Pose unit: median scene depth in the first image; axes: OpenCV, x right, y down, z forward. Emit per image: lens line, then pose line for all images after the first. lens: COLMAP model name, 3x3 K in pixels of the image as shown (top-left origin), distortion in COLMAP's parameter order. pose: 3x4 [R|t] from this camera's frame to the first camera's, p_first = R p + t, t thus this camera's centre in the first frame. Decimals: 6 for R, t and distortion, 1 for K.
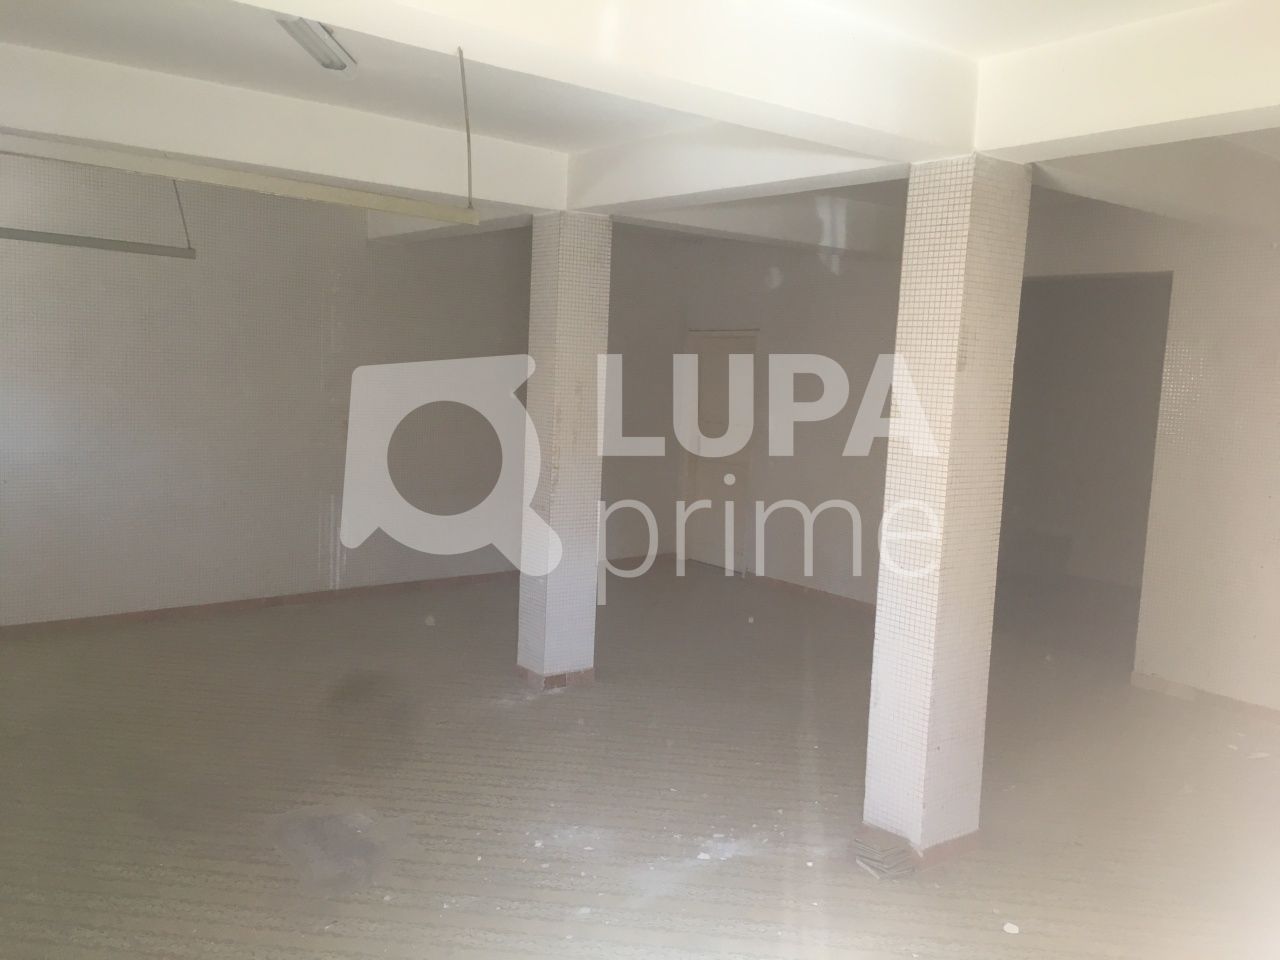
lens RADIAL K [[1083.4, 0, 637.8], [0, 1083.4, 488.3], [0, 0, 1]] dist [0.084256, -0.110252]
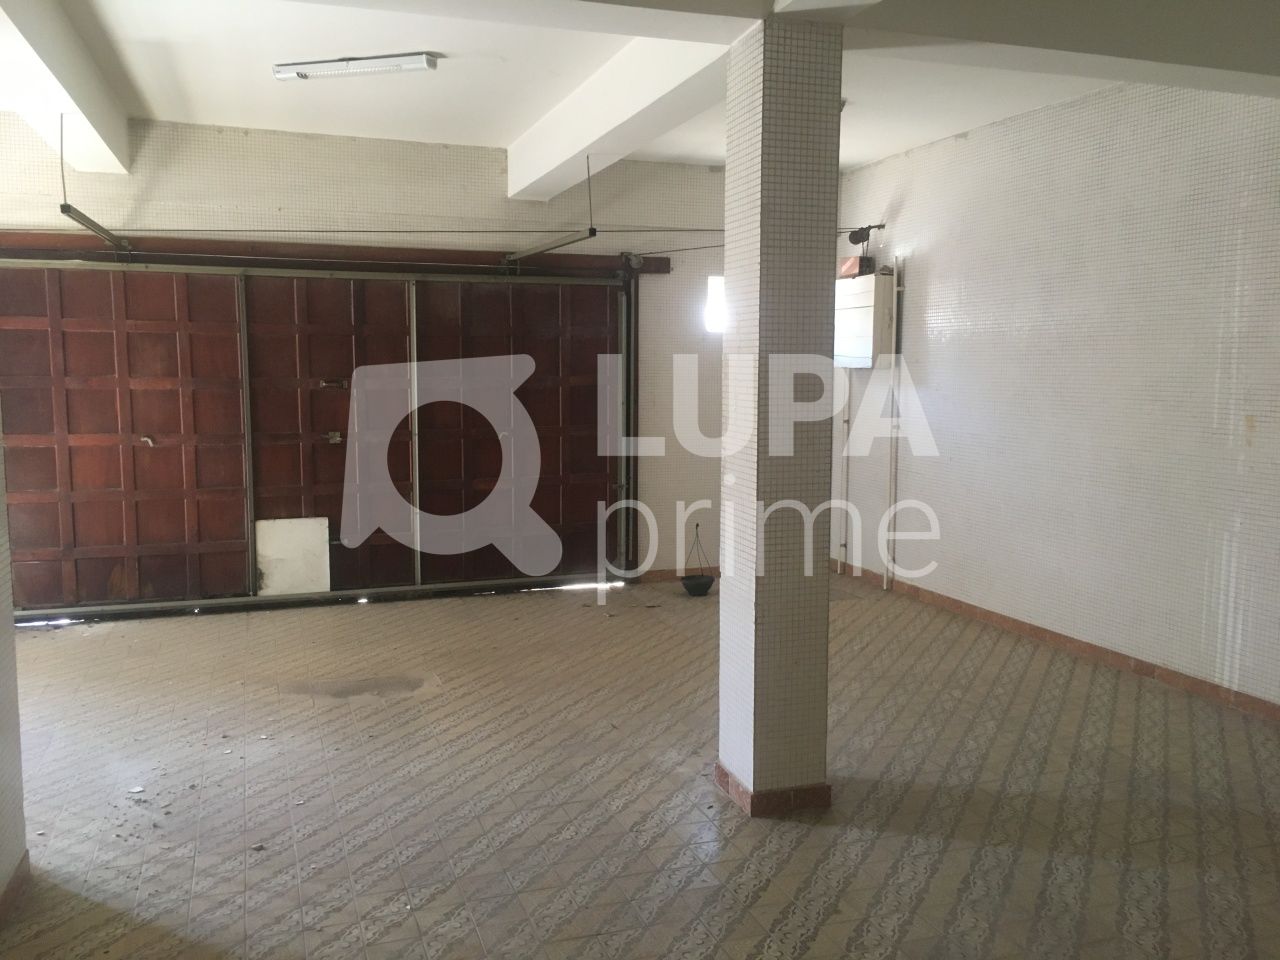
lens RADIAL K [[1083.4, 0, 637.8], [0, 1083.4, 488.3], [0, 0, 1]] dist [0.084256, -0.110252]
pose [[-0.333249, 0.060517, -0.940895, 0.559455], [-0.126874, 0.985983, 0.108353, -0.059549], [0.934263, 0.155484, -0.320899, 1.161182]]
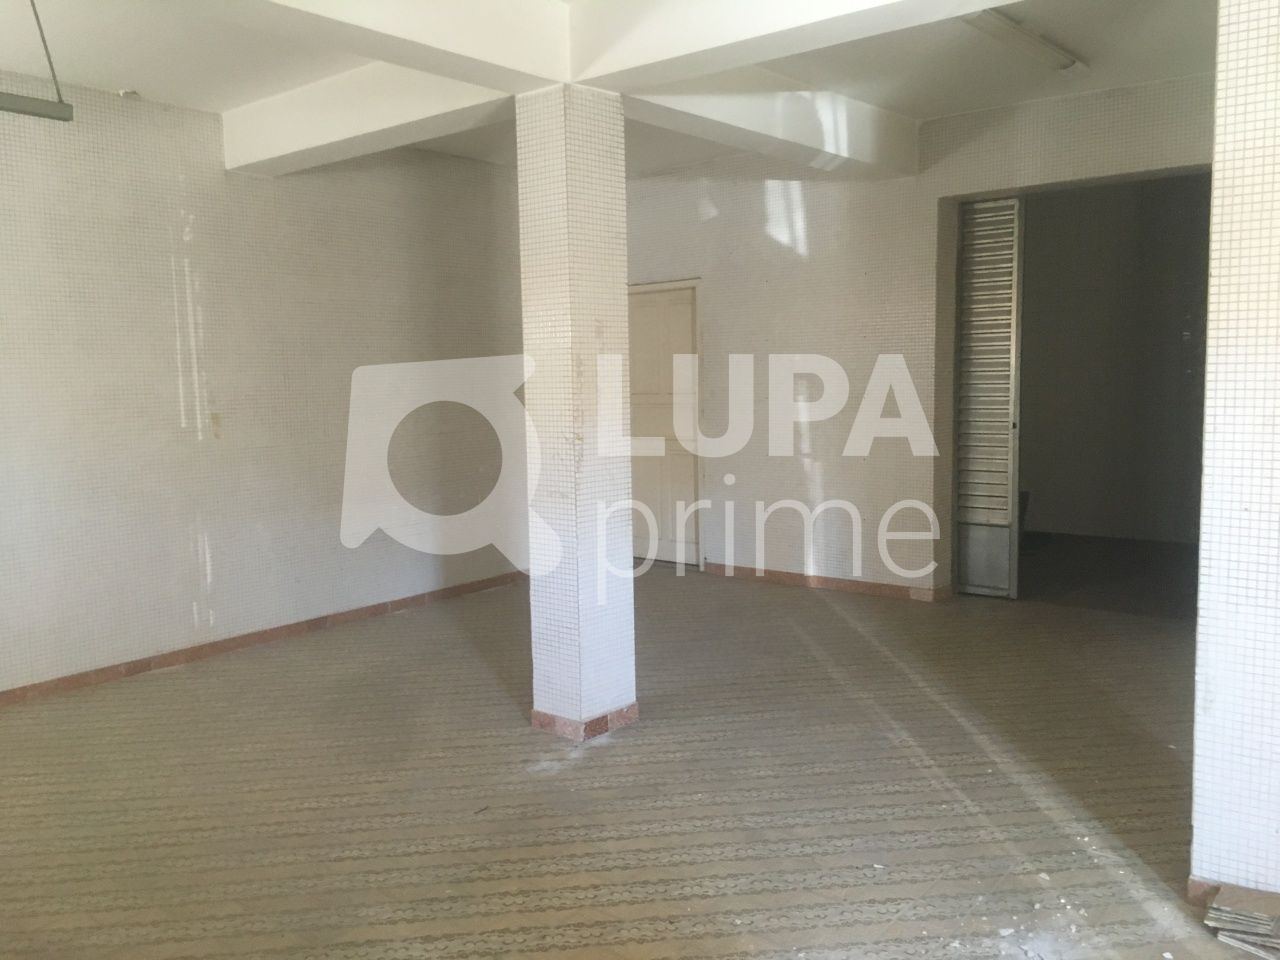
lens RADIAL K [[1083.4, 0, 637.8], [0, 1083.4, 488.3], [0, 0, 1]] dist [0.084256, -0.110252]
pose [[0.974138, -0.089263, 0.207573, -0.191758], [0.090162, 0.995914, 0.005144, 0.014306], [-0.207184, 0.013704, 0.978206, 0.270877]]
